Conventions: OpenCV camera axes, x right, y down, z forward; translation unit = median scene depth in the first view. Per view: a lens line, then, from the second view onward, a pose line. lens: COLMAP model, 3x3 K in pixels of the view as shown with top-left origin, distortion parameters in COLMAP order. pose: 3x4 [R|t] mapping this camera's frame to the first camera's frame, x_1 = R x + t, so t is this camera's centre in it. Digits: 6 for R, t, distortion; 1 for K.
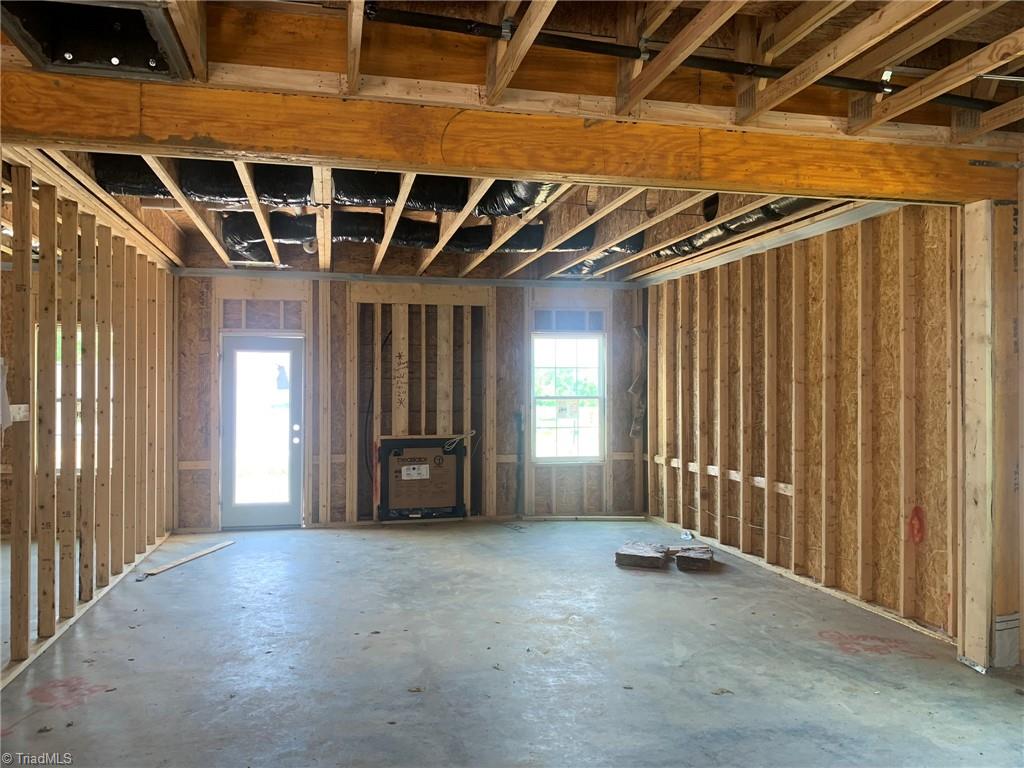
lens RADIAL K [[776.8, 0, 510.9], [0, 776.8, 380.7], [0, 0, 1]] dist [0.089296, -0.150689]
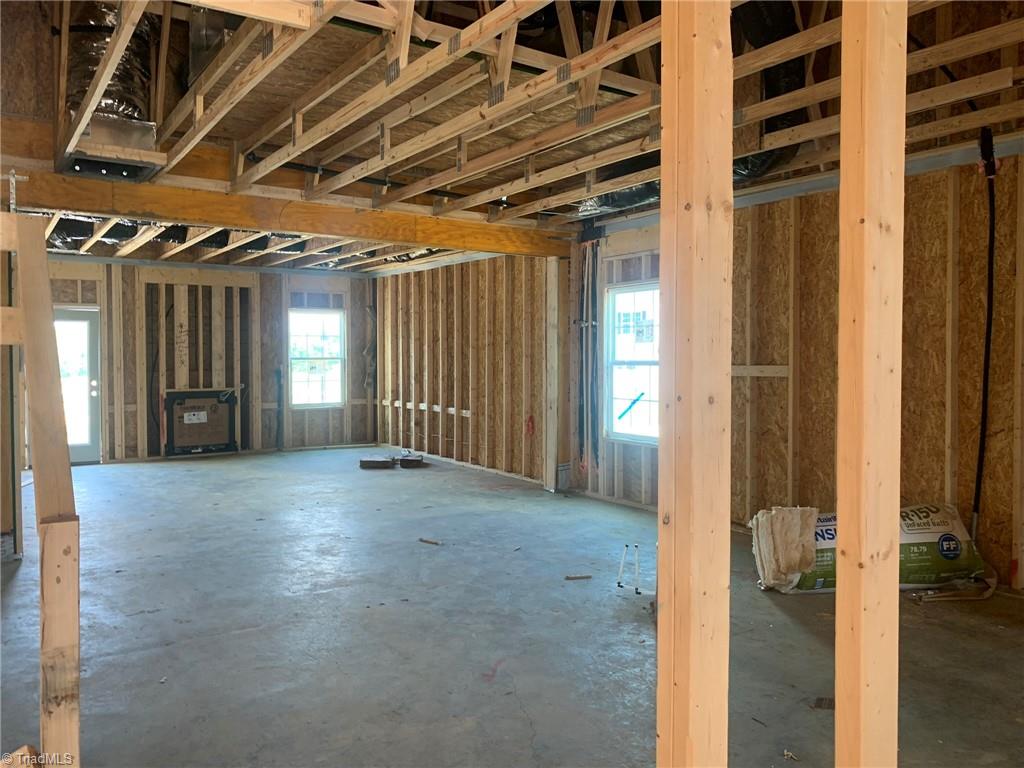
lens RADIAL K [[776.8, 0, 510.9], [0, 776.8, 380.7], [0, 0, 1]] dist [0.089296, -0.150689]
pose [[0.933607, -0.014133, 0.358021, -0.113158], [-0.002202, 0.998977, 0.045177, -0.001893], [-0.358293, -0.042966, 0.932620, -0.433733]]
